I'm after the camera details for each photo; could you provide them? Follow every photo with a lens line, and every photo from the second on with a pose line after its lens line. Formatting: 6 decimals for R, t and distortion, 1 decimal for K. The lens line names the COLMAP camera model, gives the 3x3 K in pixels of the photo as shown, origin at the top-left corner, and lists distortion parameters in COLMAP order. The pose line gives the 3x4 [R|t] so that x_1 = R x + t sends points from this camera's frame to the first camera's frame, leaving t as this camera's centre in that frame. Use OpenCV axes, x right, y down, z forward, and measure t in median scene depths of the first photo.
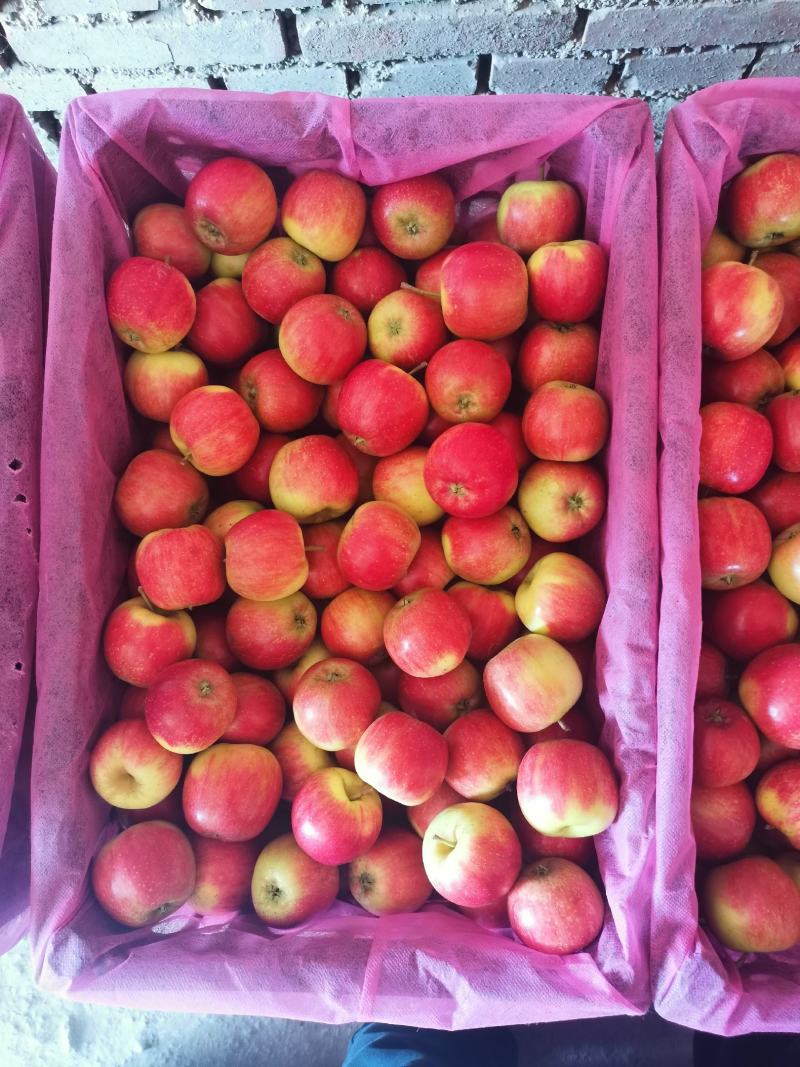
lens RADIAL K [[787.6, 0, 399.5], [0, 787.6, 491.5], [0, 0, 1]] dist [0.019948, -0.012892]
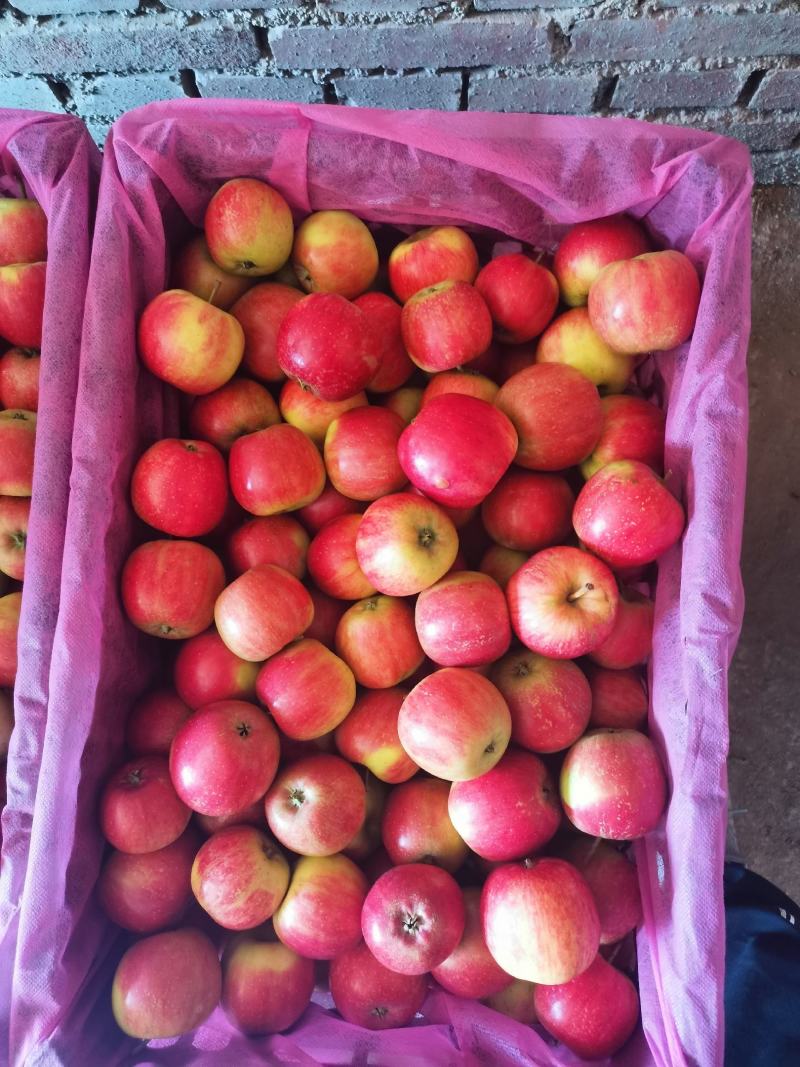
lens RADIAL K [[787.6, 0, 399.5], [0, 787.6, 491.5], [0, 0, 1]] dist [0.019948, -0.012892]
pose [[0.999291, 0.034982, -0.013955, 0.435952], [-0.035253, 0.999185, -0.019673, -0.026247], [0.013256, 0.020151, 0.999709, 0.043136]]
